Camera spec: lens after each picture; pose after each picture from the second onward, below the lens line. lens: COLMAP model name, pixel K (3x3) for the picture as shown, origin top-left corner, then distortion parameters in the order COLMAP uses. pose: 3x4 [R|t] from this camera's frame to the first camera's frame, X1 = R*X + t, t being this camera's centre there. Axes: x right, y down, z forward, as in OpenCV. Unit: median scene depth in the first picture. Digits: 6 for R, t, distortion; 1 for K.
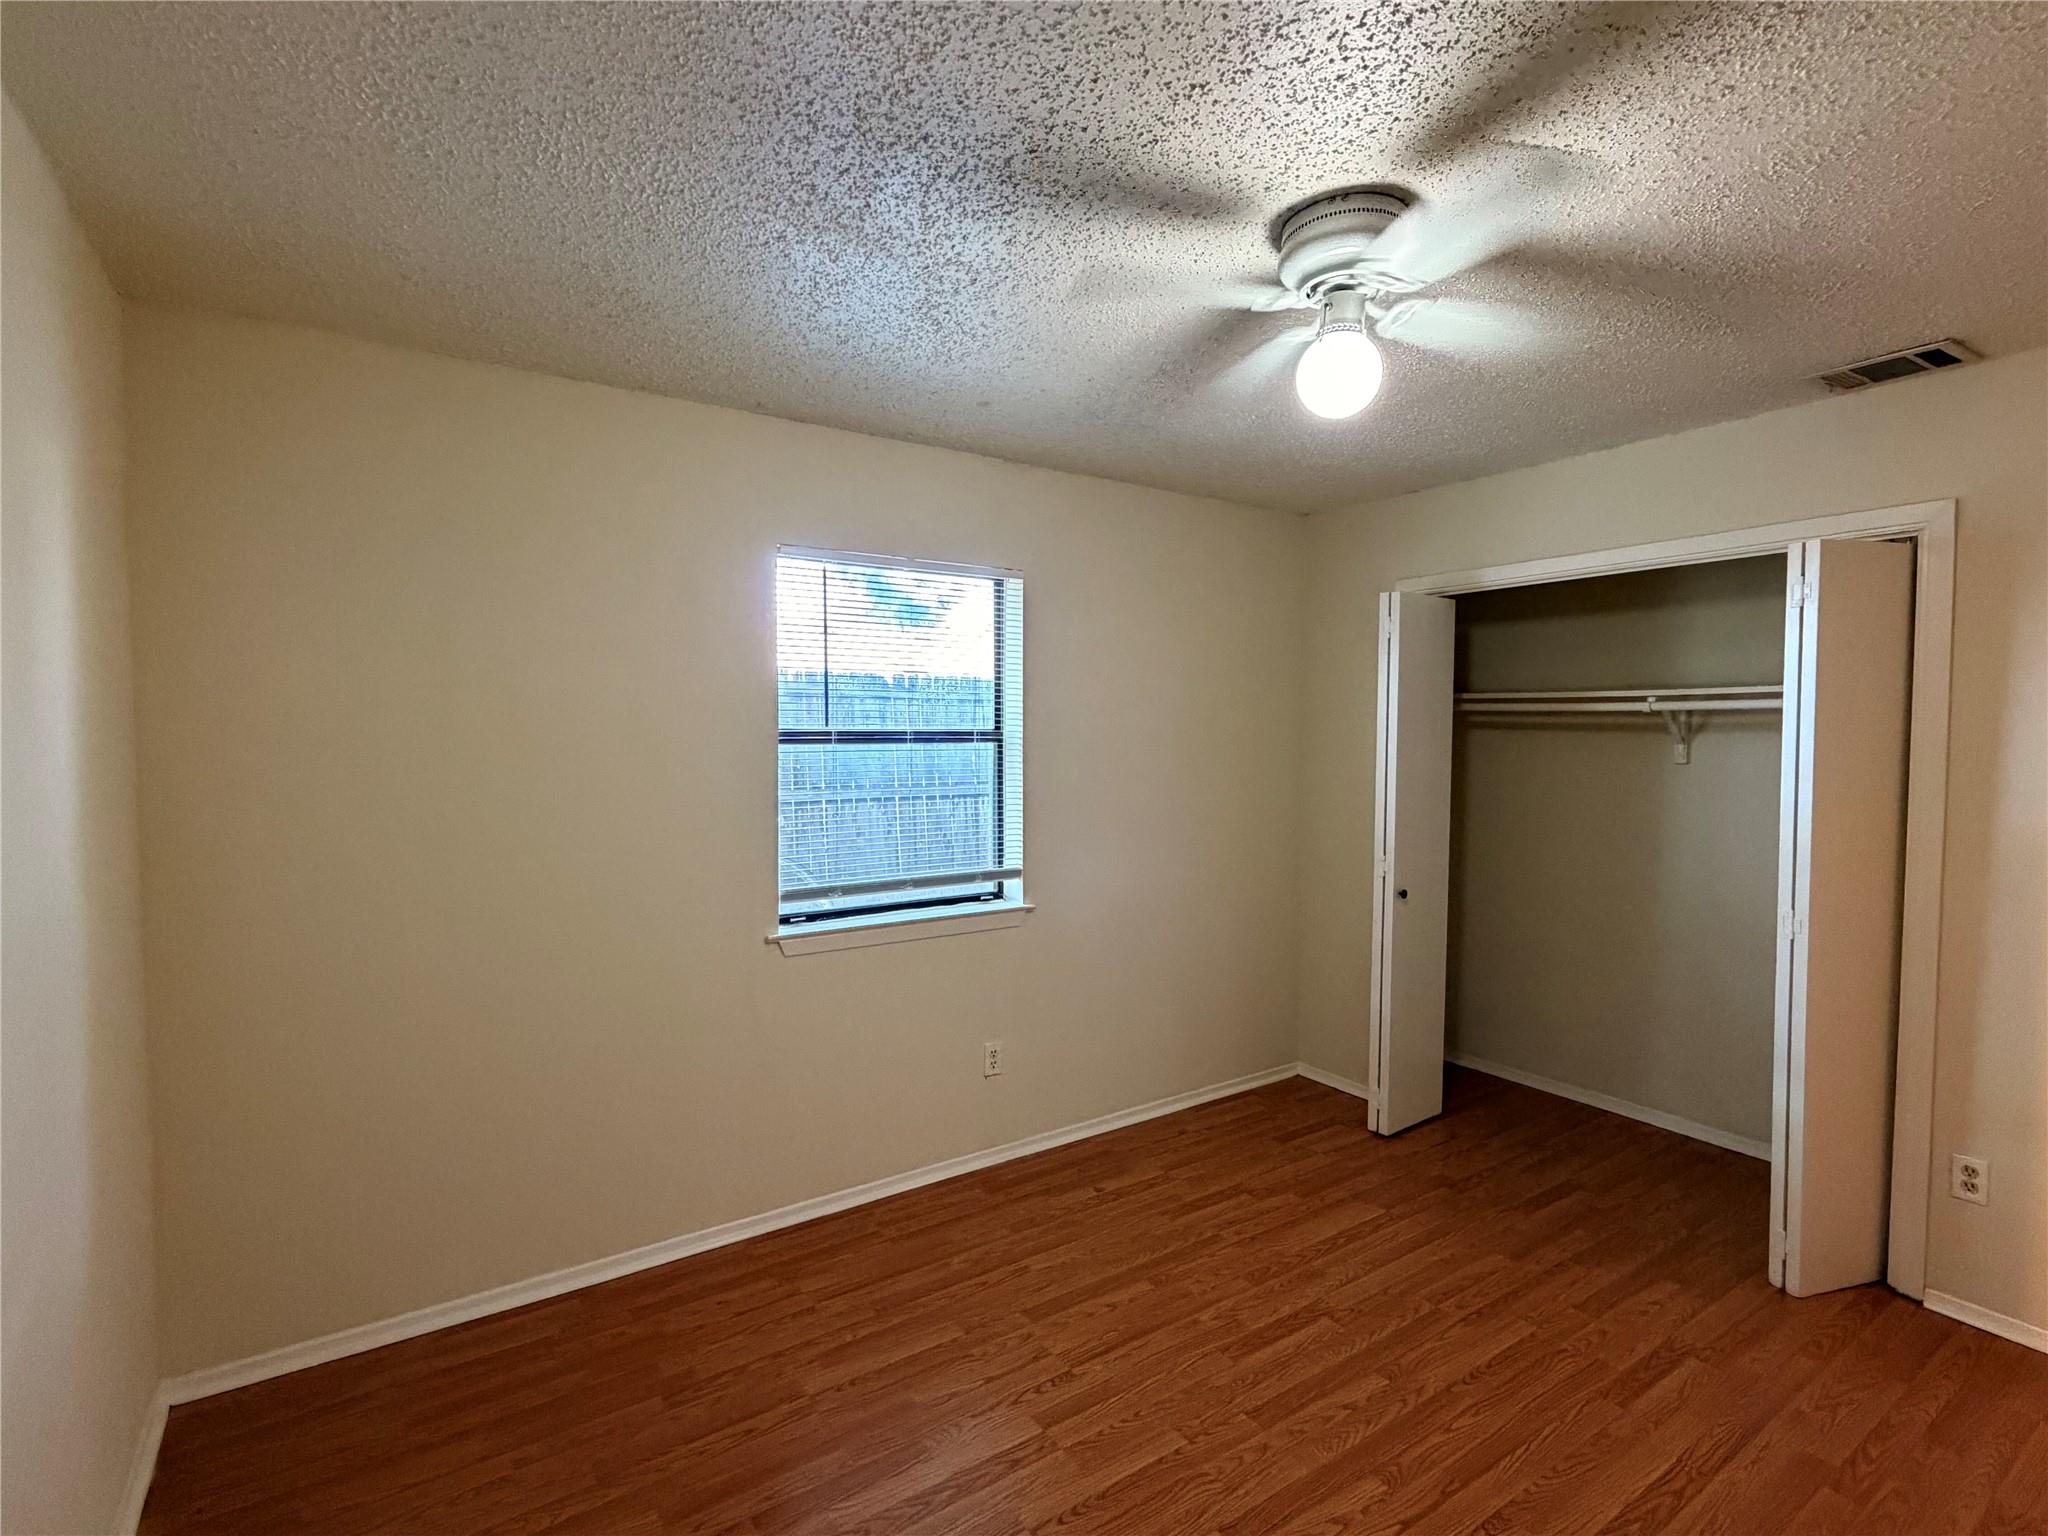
lens RADIAL K [[957.3, 0, 1024.0], [0, 957.3, 768.0], [0, 0, 1]] dist [0.003920, 0.000406]
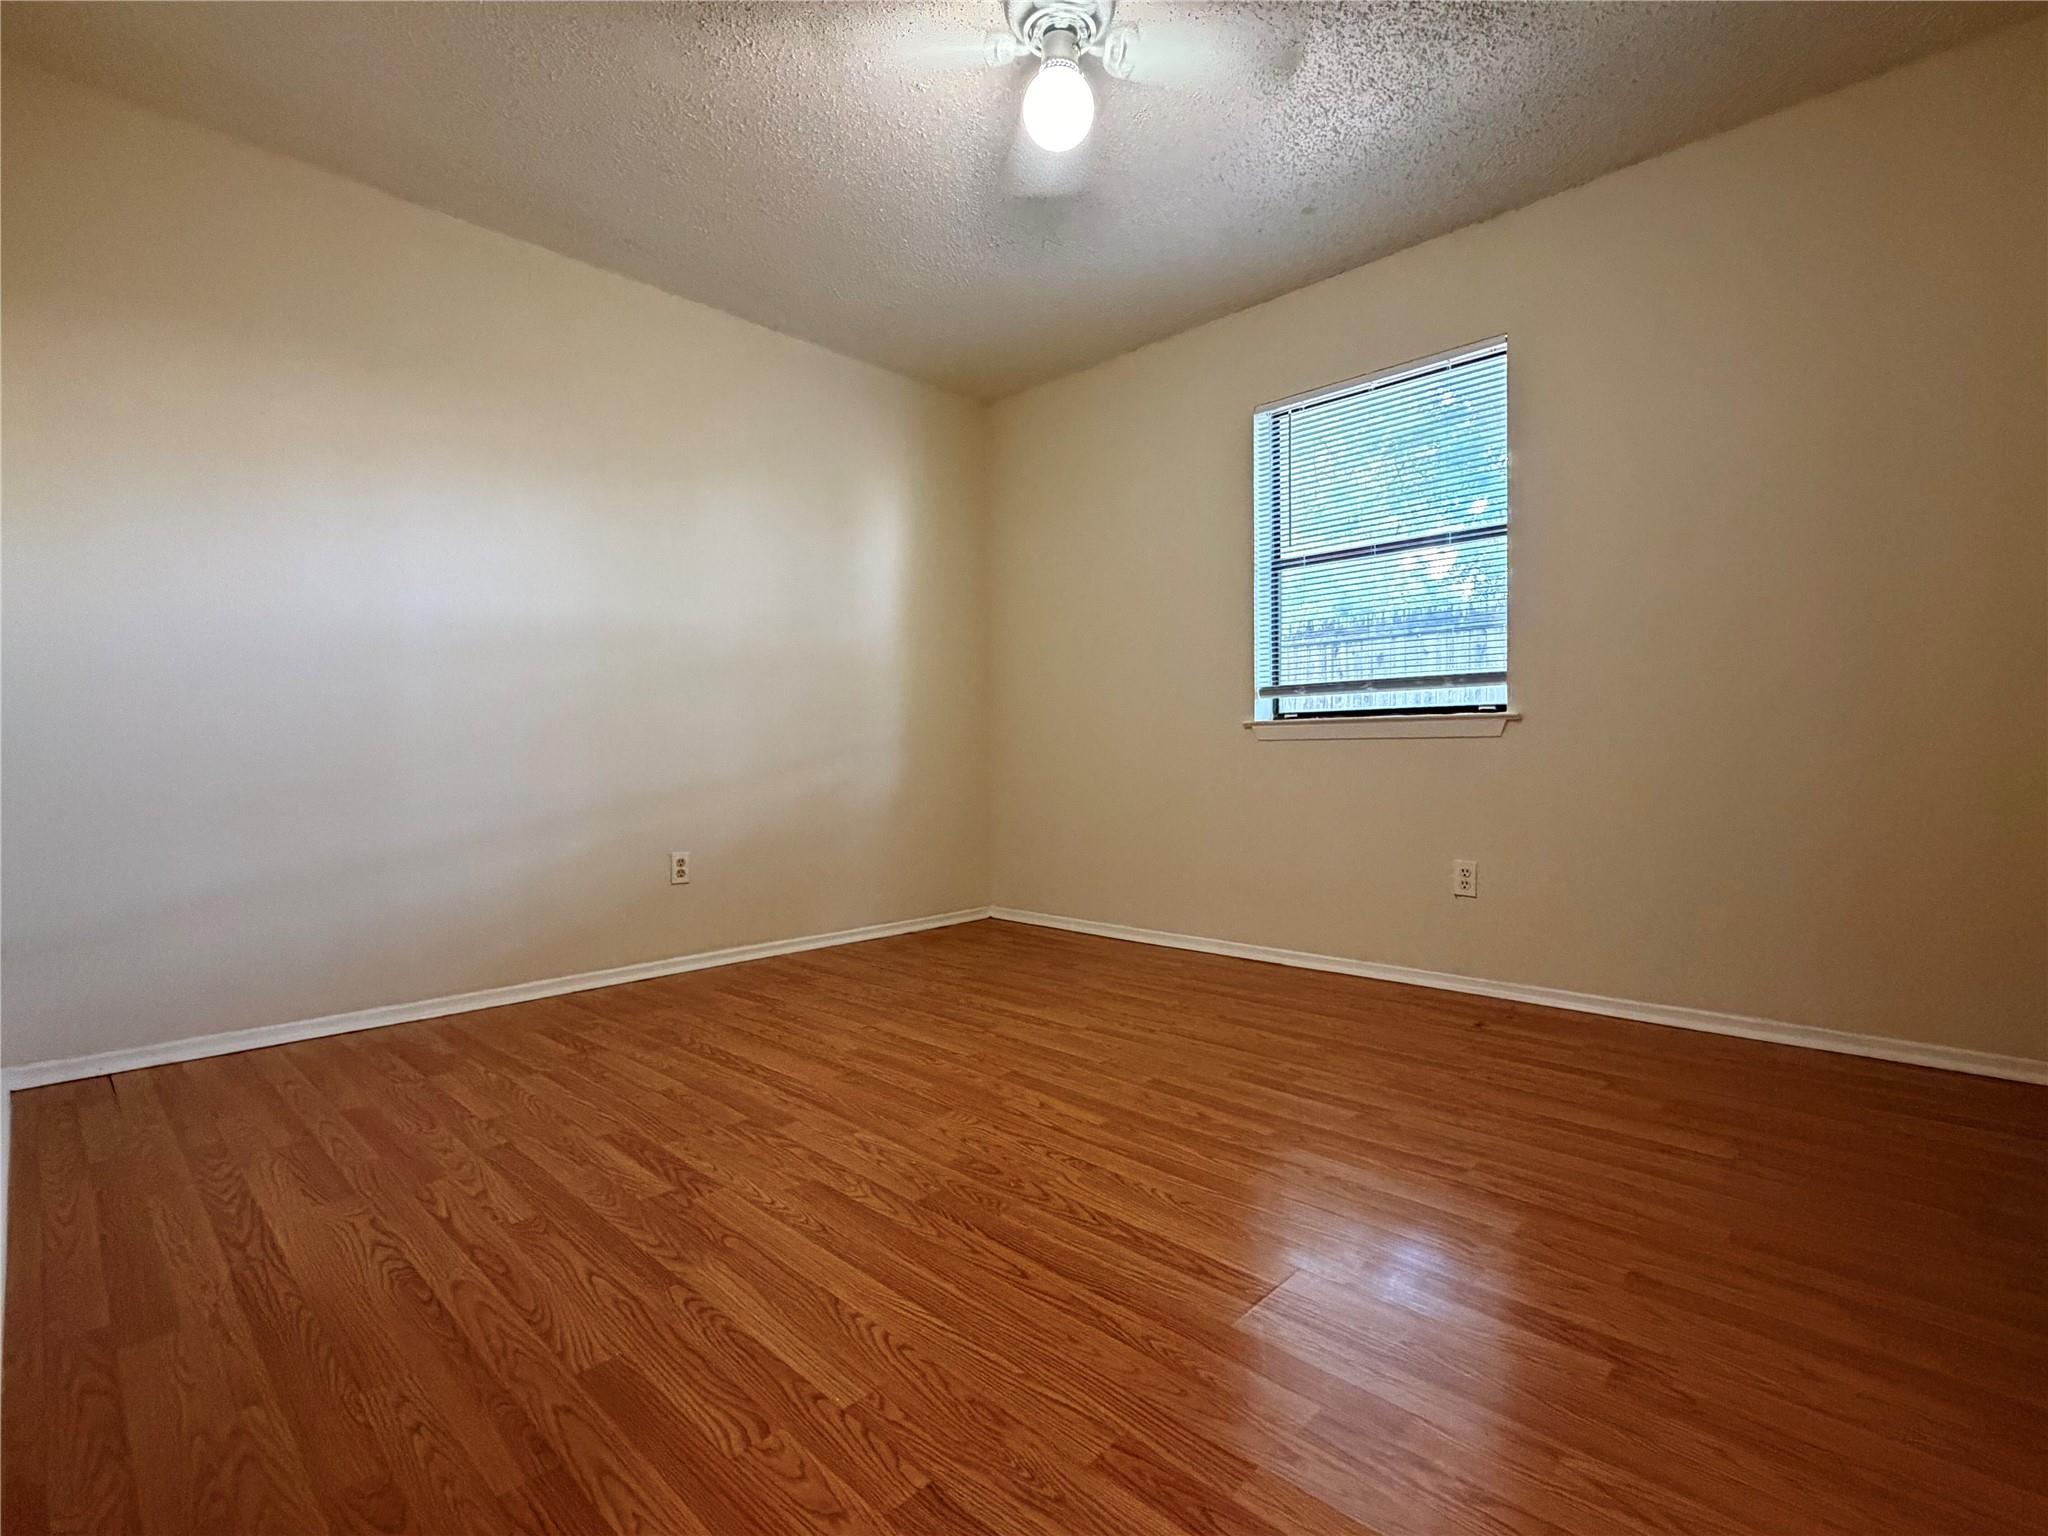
lens RADIAL K [[957.3, 0, 1024.0], [0, 957.3, 768.0], [0, 0, 1]] dist [0.003920, 0.000406]
pose [[0.205006, 0.011029, -0.978698, 0.975837], [-0.019684, 0.999781, 0.007143, 0.249096], [0.978563, 0.017801, 0.205179, 0.492075]]
